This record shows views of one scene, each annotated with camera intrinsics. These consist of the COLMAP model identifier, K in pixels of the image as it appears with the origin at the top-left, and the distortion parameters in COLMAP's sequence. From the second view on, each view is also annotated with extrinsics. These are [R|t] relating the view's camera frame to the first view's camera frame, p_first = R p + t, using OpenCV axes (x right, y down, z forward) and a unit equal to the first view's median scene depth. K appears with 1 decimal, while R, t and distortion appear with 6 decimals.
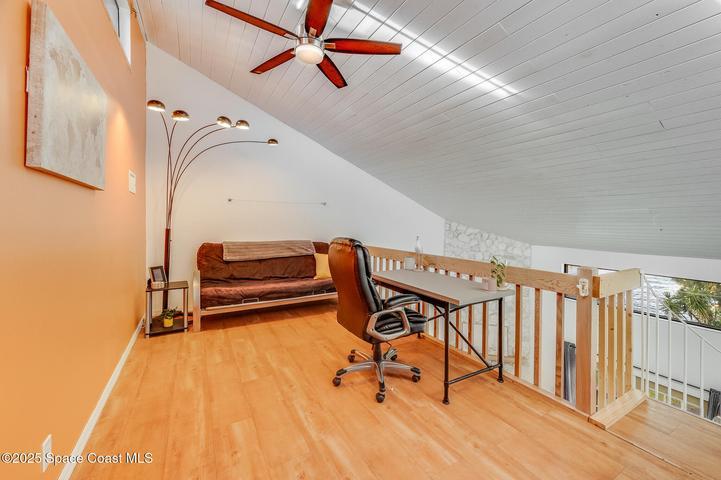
lens RADIAL K [[290.1, 0, 359.7], [0, 290.1, 224.1], [0, 0, 1]] dist [-0.000106, -0.000012]
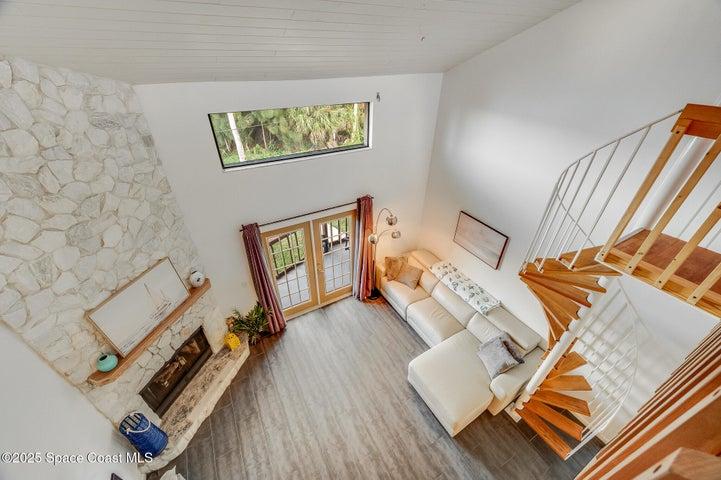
lens RADIAL K [[284.4, 0, 360.5], [0, 284.4, 240.0], [0, 0, 1]] dist [0.000030, -0.000058]
pose [[0.019771, -0.567605, 0.823063, 0.203271], [-0.001520, 0.823206, 0.567740, 0.042119], [-0.999803, -0.012476, 0.015413, 1.490323]]
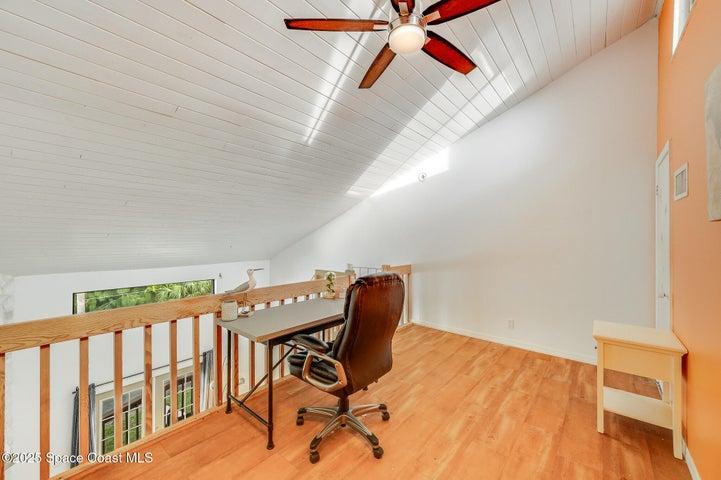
lens RADIAL K [[291.5, 0, 360.5], [0, 291.5, 240.0], [0, 0, 1]] dist [-0.000245, -0.000119]
pose [[-0.348444, -0.014073, 0.937224, -0.721755], [-0.004857, 0.999901, 0.013208, -0.055500], [-0.937317, 0.000050, -0.348477, 1.170949]]
